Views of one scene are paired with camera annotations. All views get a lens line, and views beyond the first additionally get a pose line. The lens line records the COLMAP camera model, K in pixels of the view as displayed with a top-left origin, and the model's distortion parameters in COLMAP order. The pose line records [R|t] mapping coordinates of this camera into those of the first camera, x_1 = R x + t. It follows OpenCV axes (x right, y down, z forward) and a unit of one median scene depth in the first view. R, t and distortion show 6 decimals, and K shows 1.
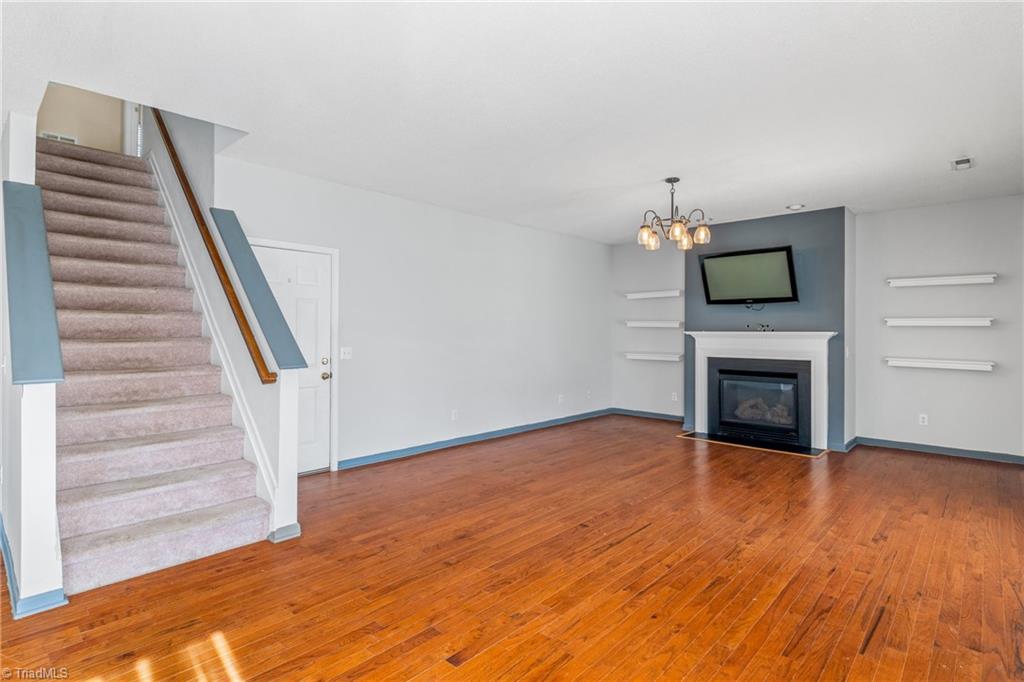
lens RADIAL K [[519.9, 0, 505.9], [0, 519.9, 330.9], [0, 0, 1]] dist [0.002505, 0.001166]
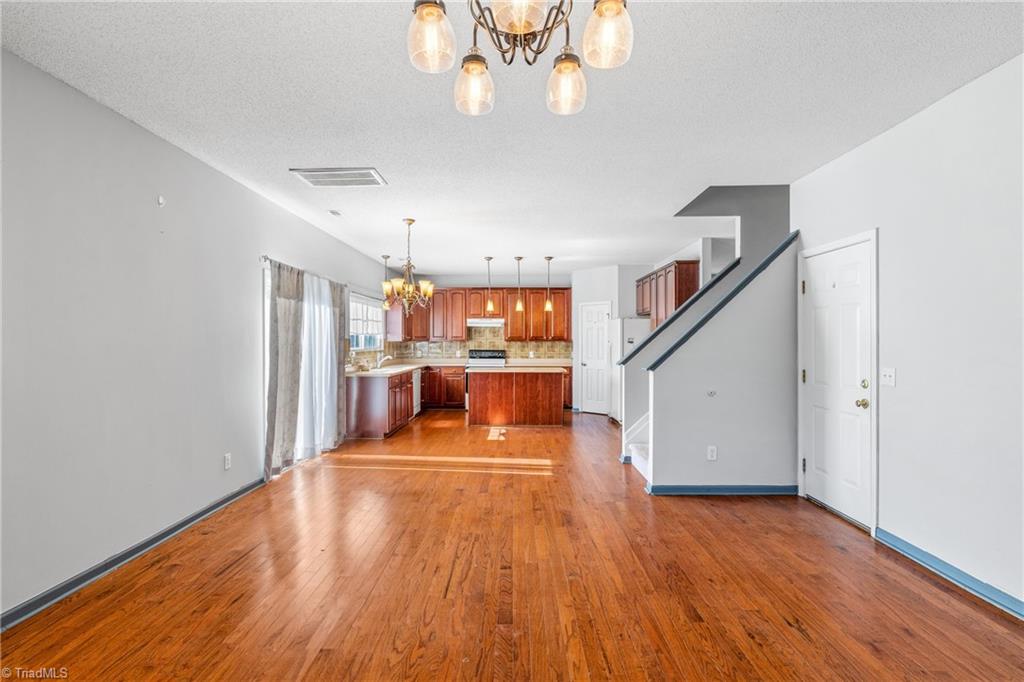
lens RADIAL K [[508.2, 0, 512.4], [0, 508.2, 343.5], [0, 0, 1]] dist [0.001875, 0.000621]
pose [[-0.737311, 0.000296, -0.675553, 0.733605], [-0.001471, 0.999997, 0.002043, -0.000429], [0.675552, 0.002500, -0.737308, 1.675558]]
